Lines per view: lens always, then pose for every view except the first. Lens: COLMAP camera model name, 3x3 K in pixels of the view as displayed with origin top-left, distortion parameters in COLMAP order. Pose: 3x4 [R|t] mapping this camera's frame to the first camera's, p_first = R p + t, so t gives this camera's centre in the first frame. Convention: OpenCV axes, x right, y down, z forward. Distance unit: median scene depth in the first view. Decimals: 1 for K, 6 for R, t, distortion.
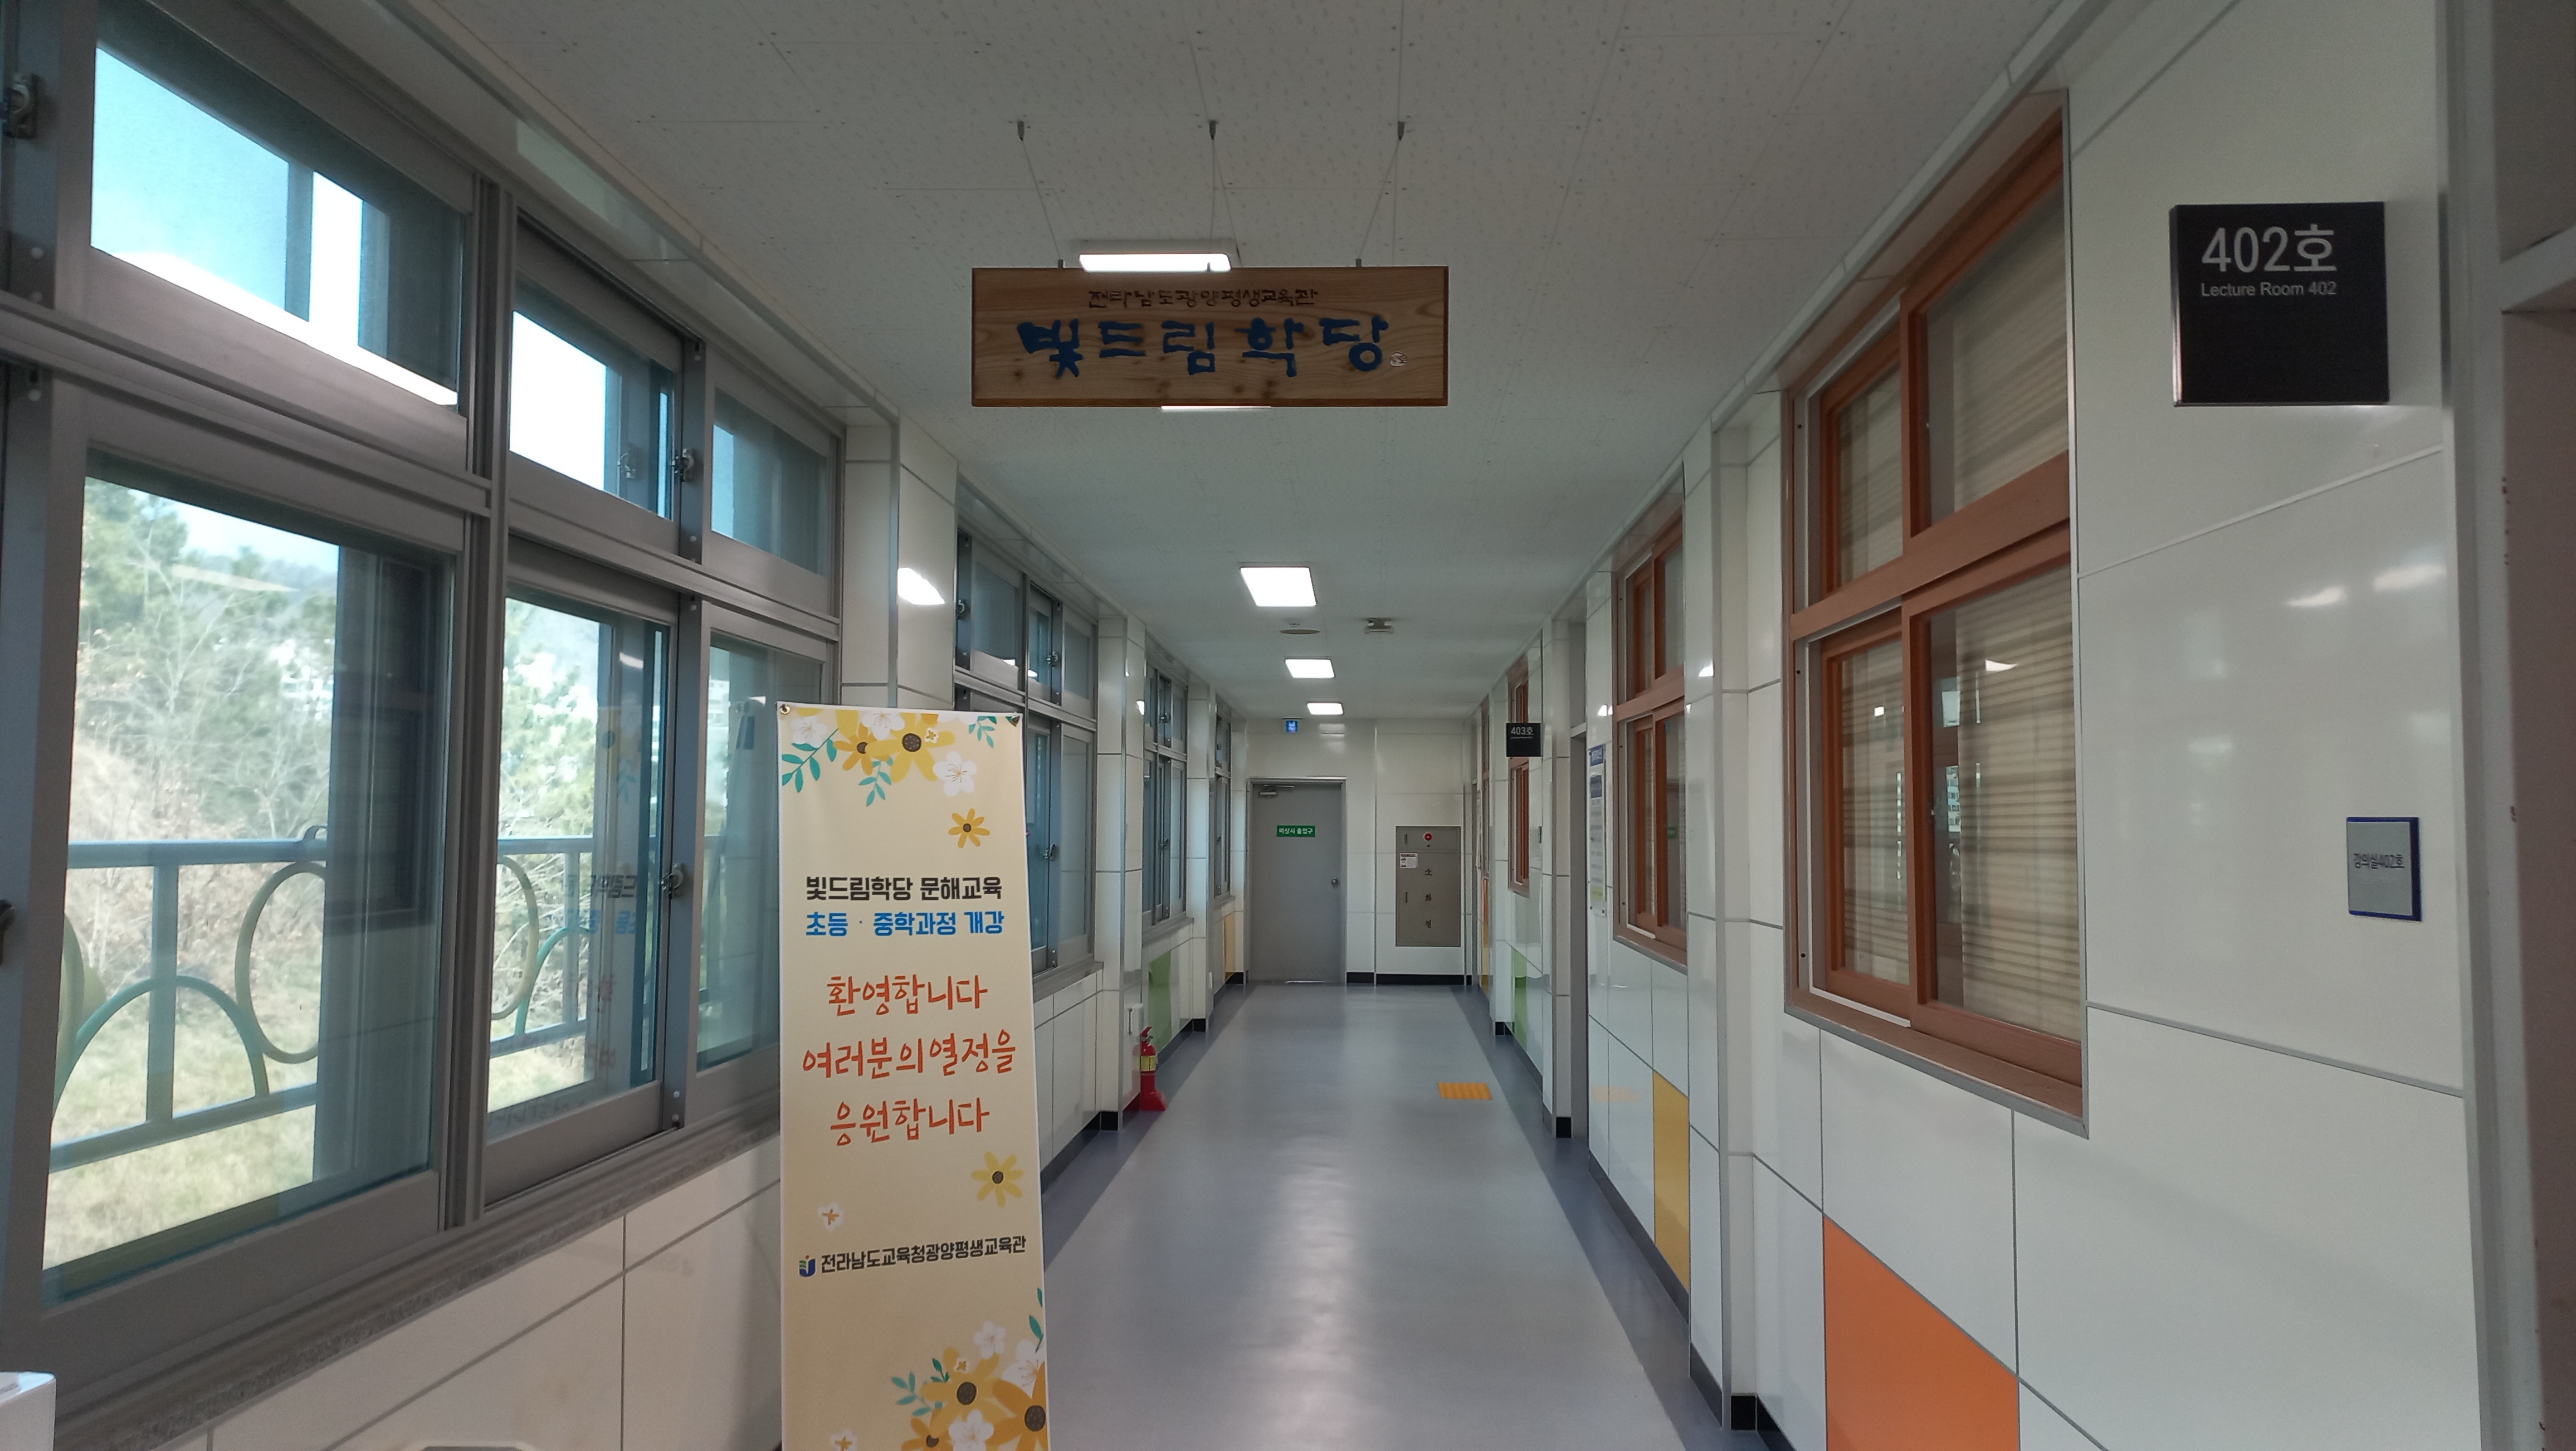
lens RADIAL K [[1815.5, 0, 1296.9], [0, 1815.5, 755.5], [0, 0, 1]] dist [0.097220, -0.000996]
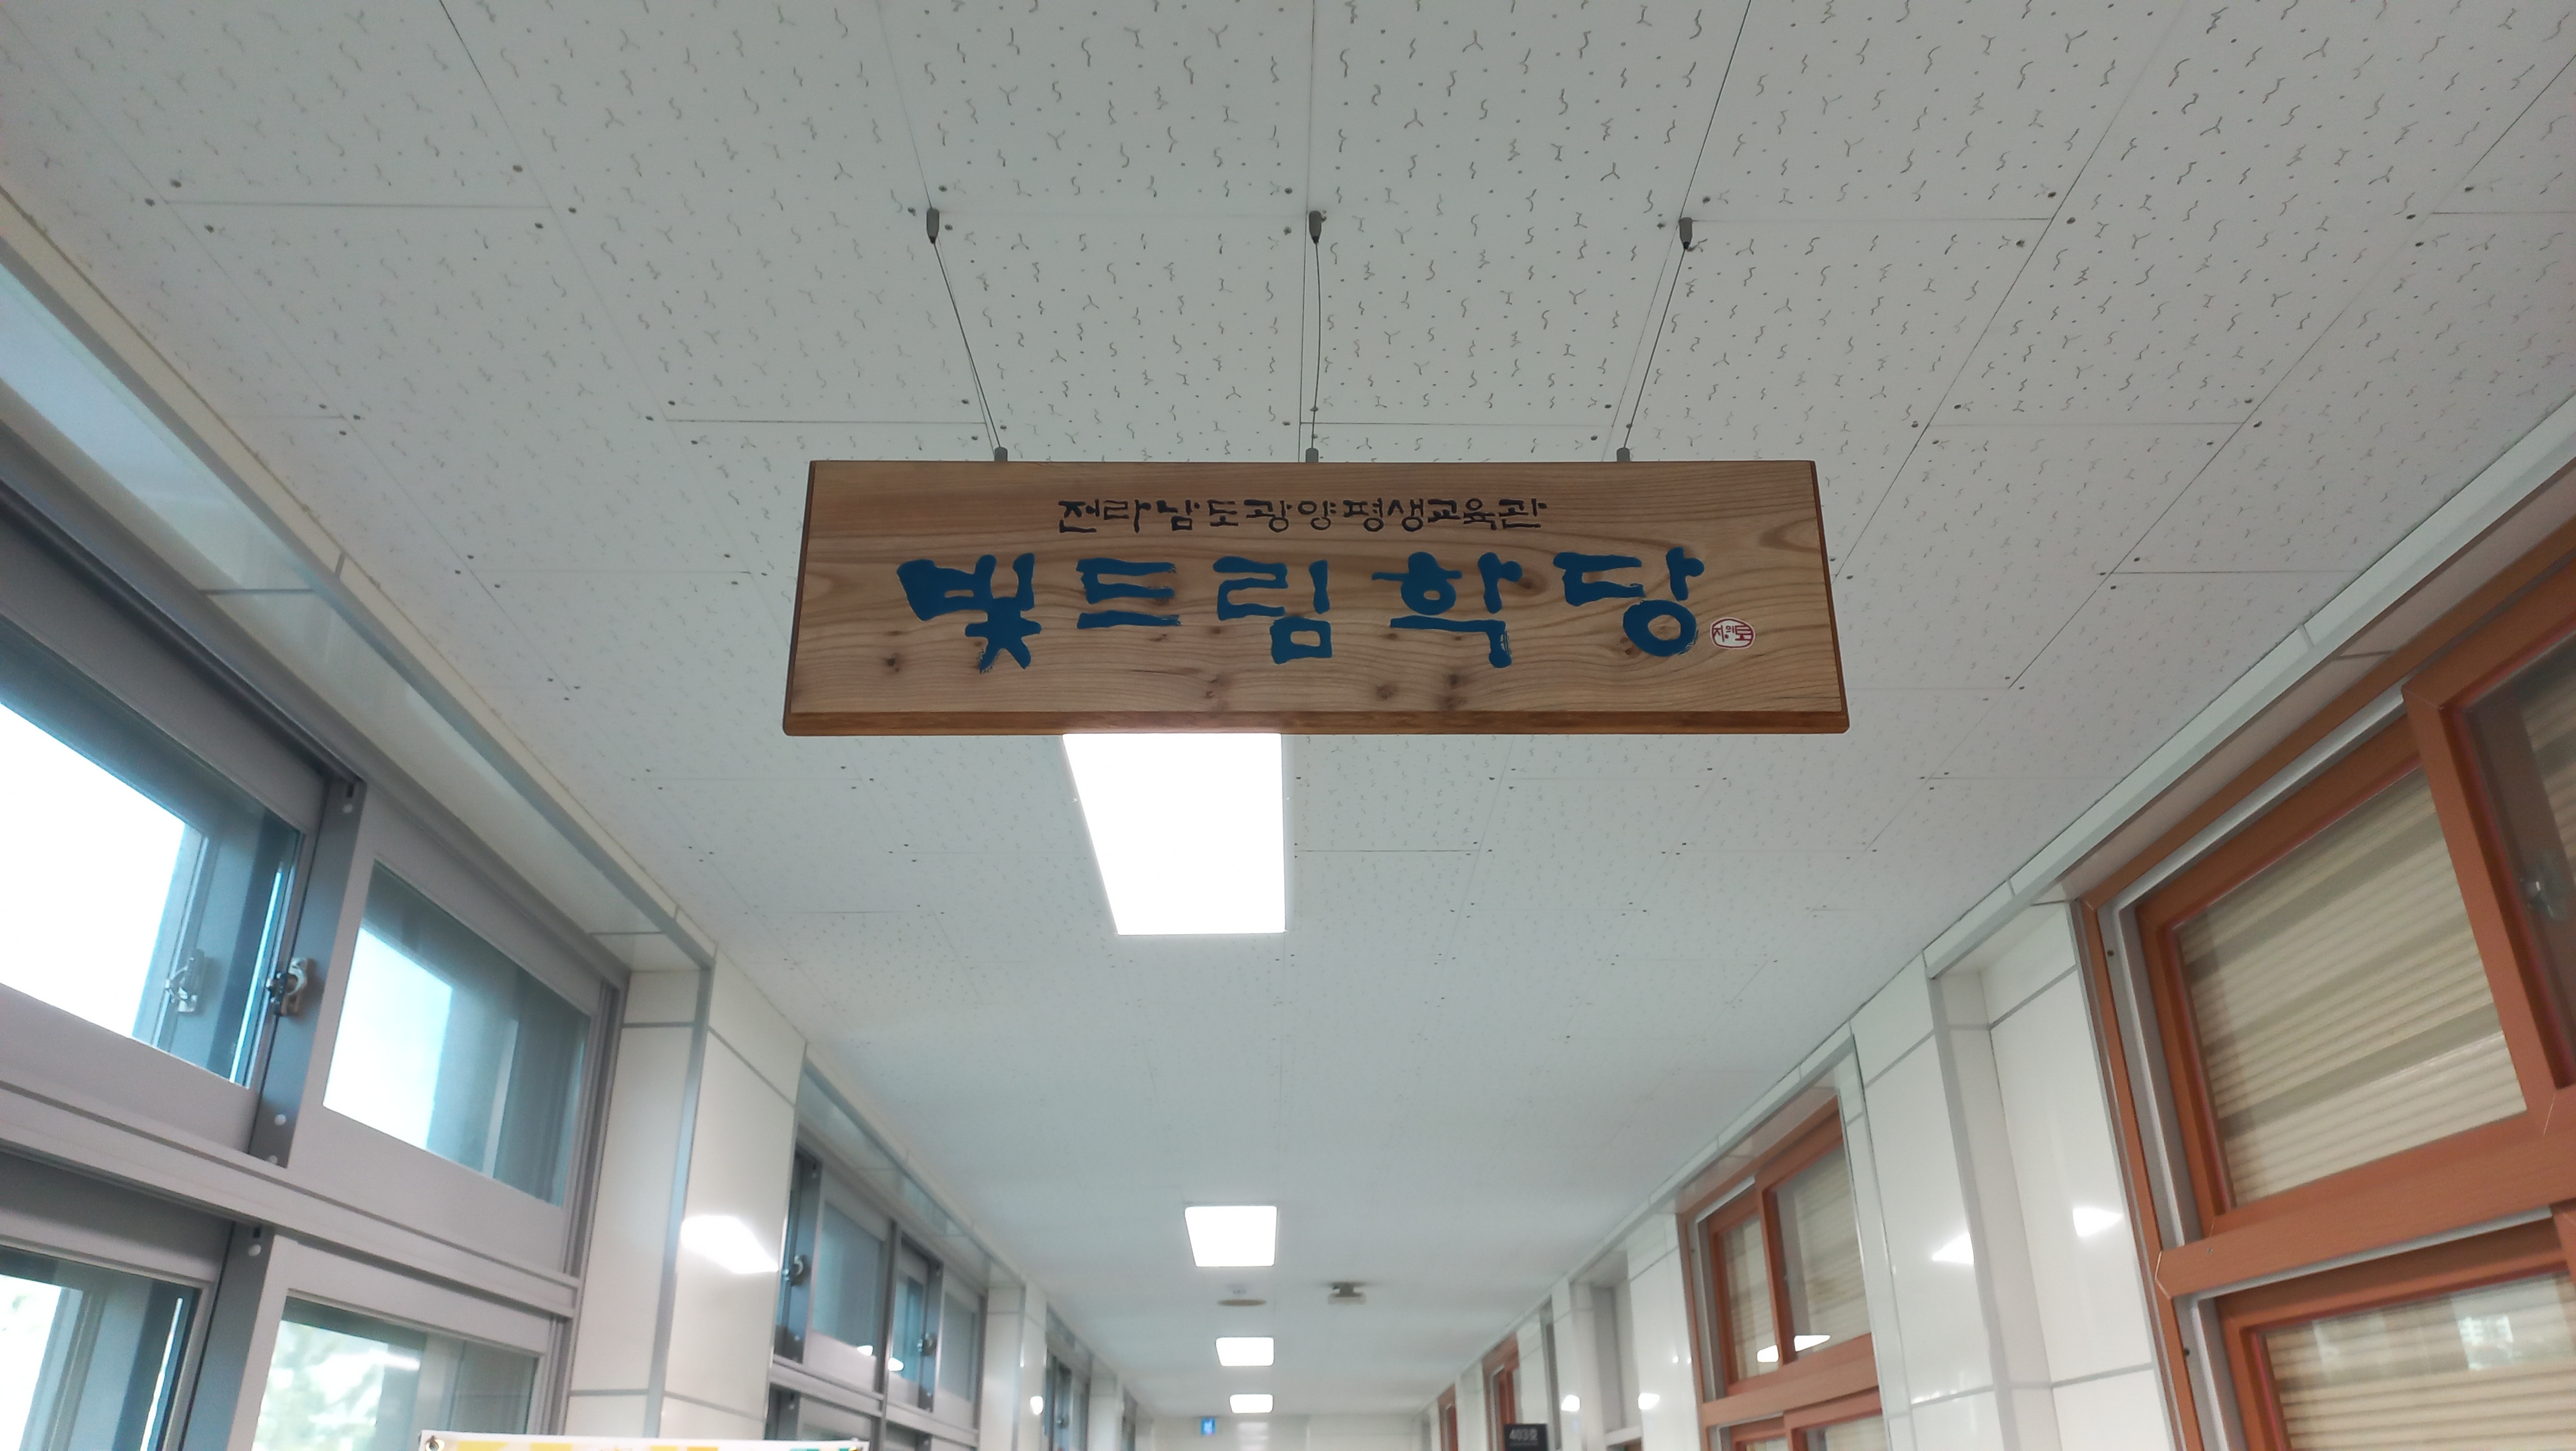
lens RADIAL K [[1830.1, 0, 1288.0], [0, 1830.1, 725.5], [0, 0, 1]] dist [0.060843, -0.050407]
pose [[0.998594, 0.005419, 0.052736, -0.052343], [0.014318, 0.930222, -0.366717, -0.018173], [-0.051044, 0.366956, 0.928837, 0.383028]]
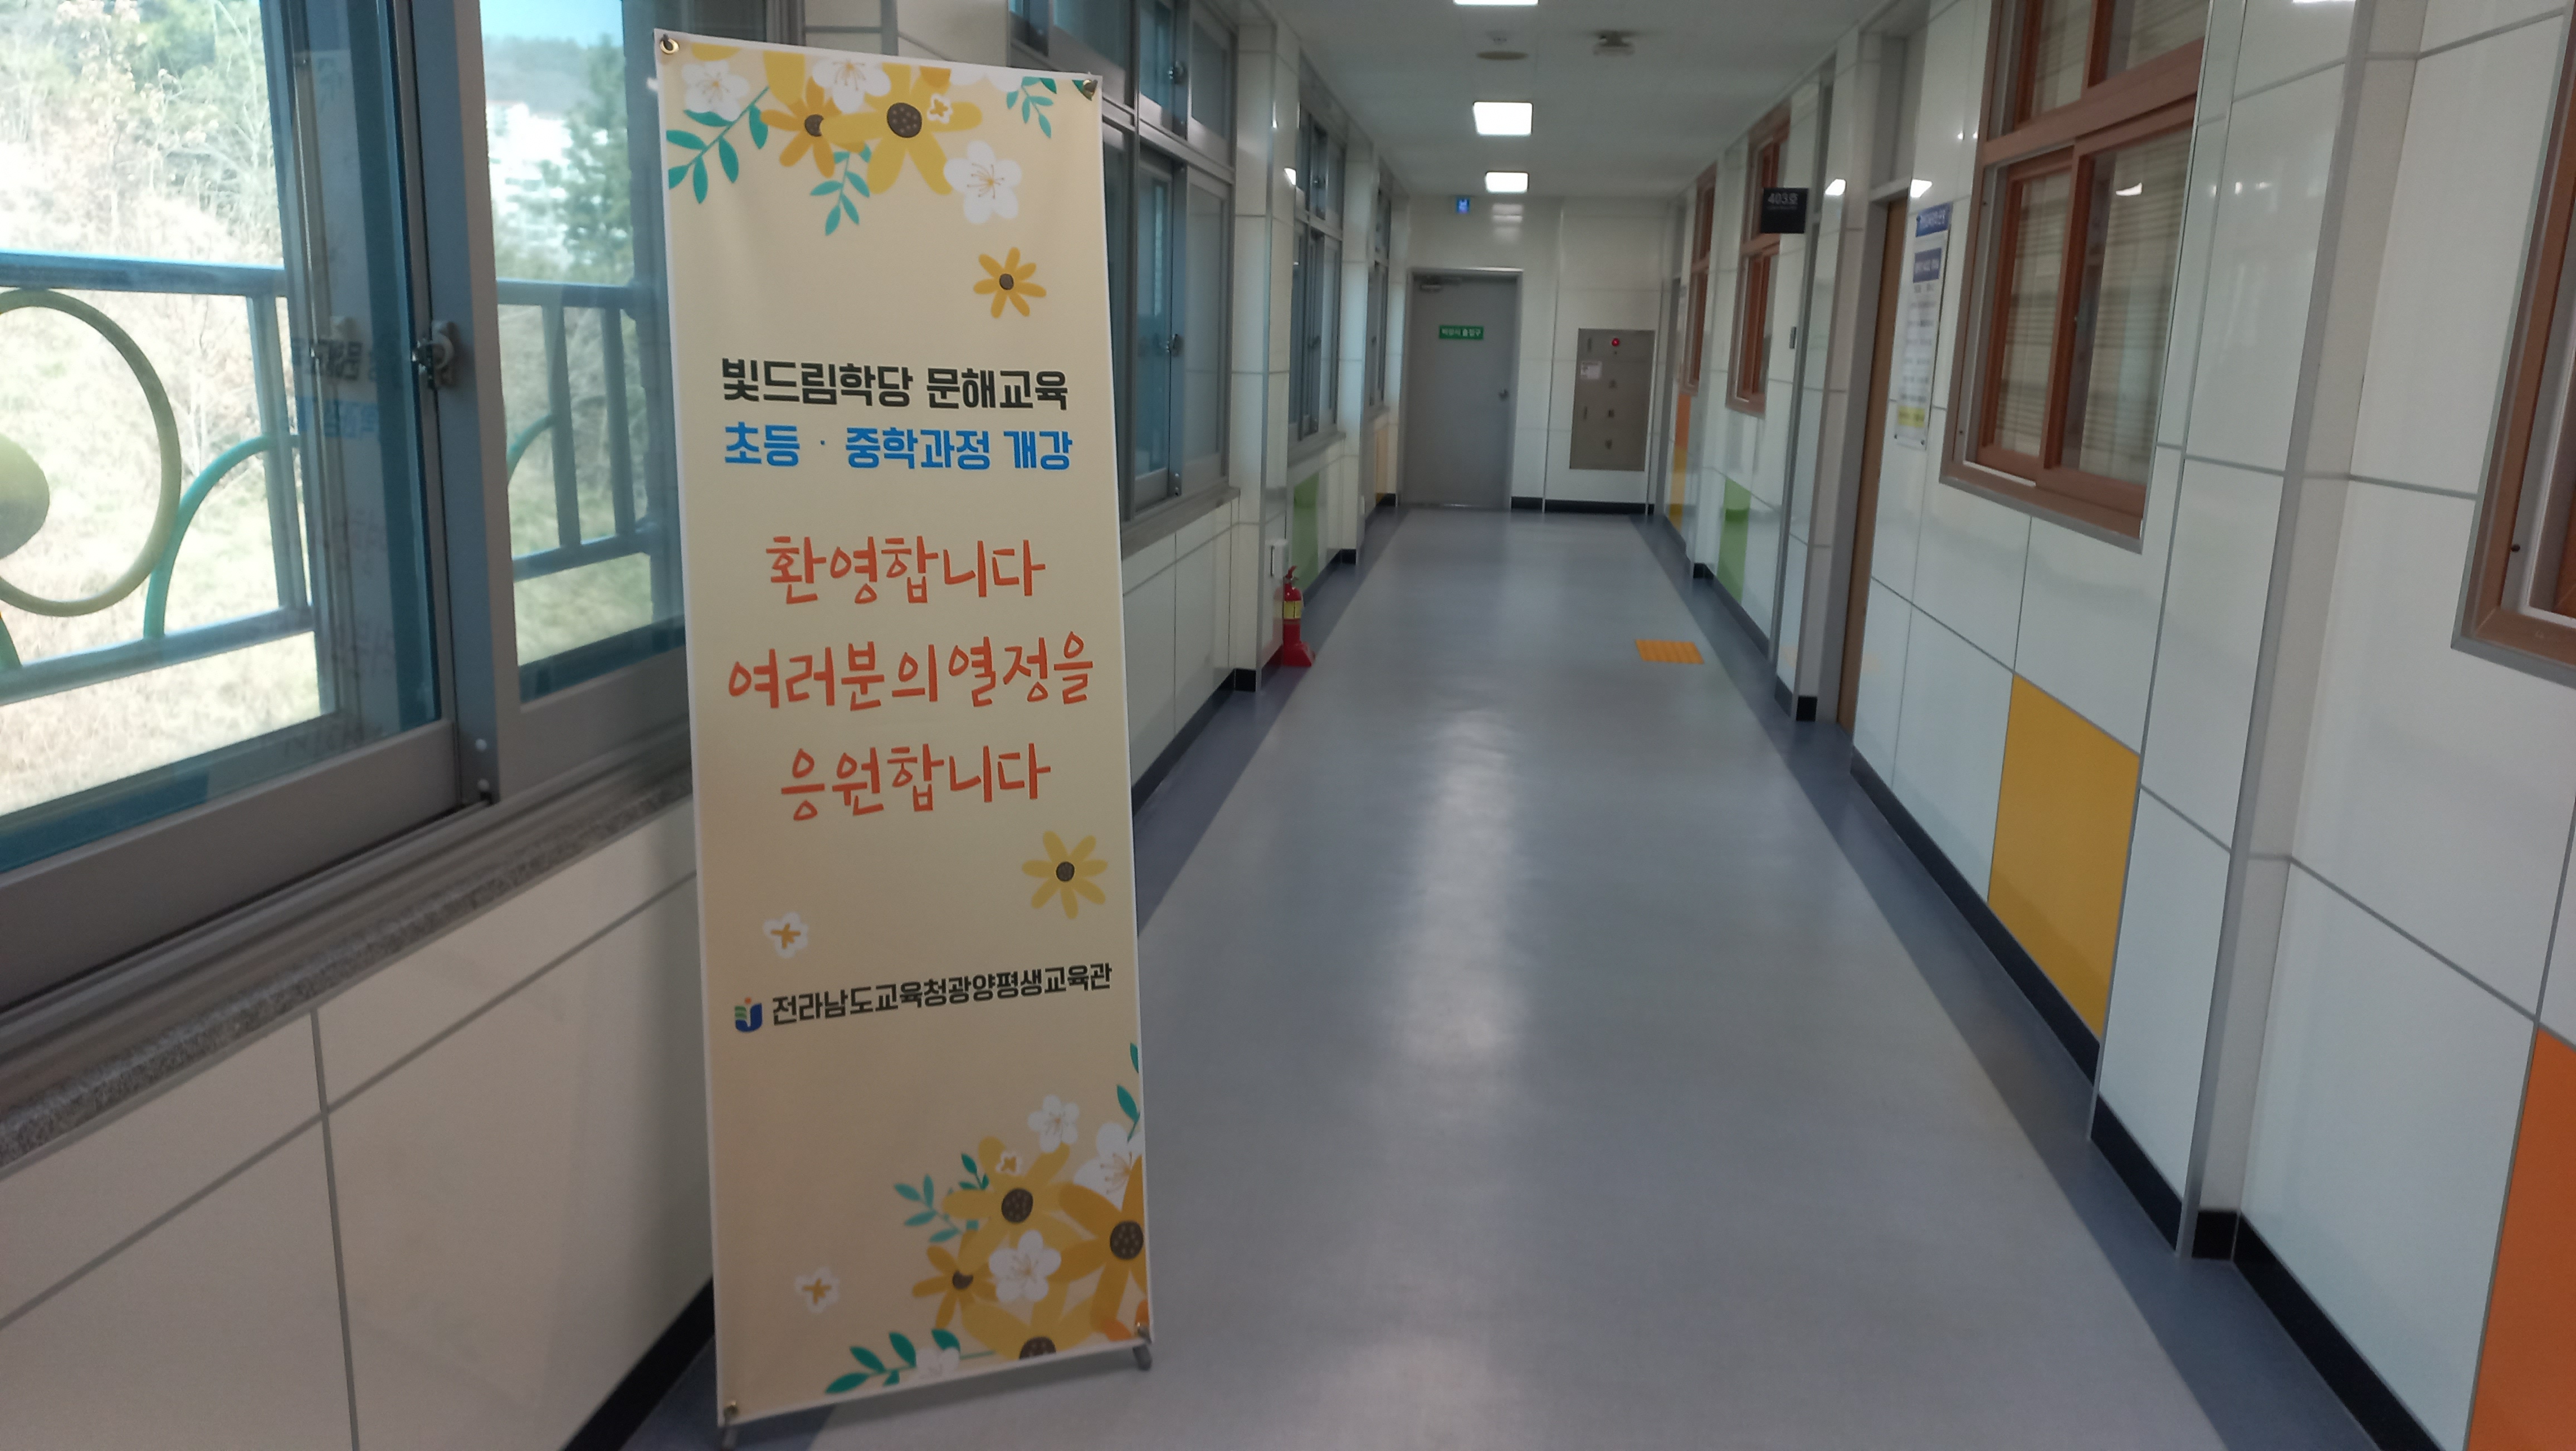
lens RADIAL K [[1825.7, 0, 1288.0], [0, 1825.7, 725.5], [0, 0, 1]] dist [0.093176, -0.117853]
pose [[0.996464, 0.039076, -0.074377, -0.045492], [-0.019434, 0.968453, 0.248439, 0.030088], [0.081739, -0.246115, 0.965788, 0.424133]]
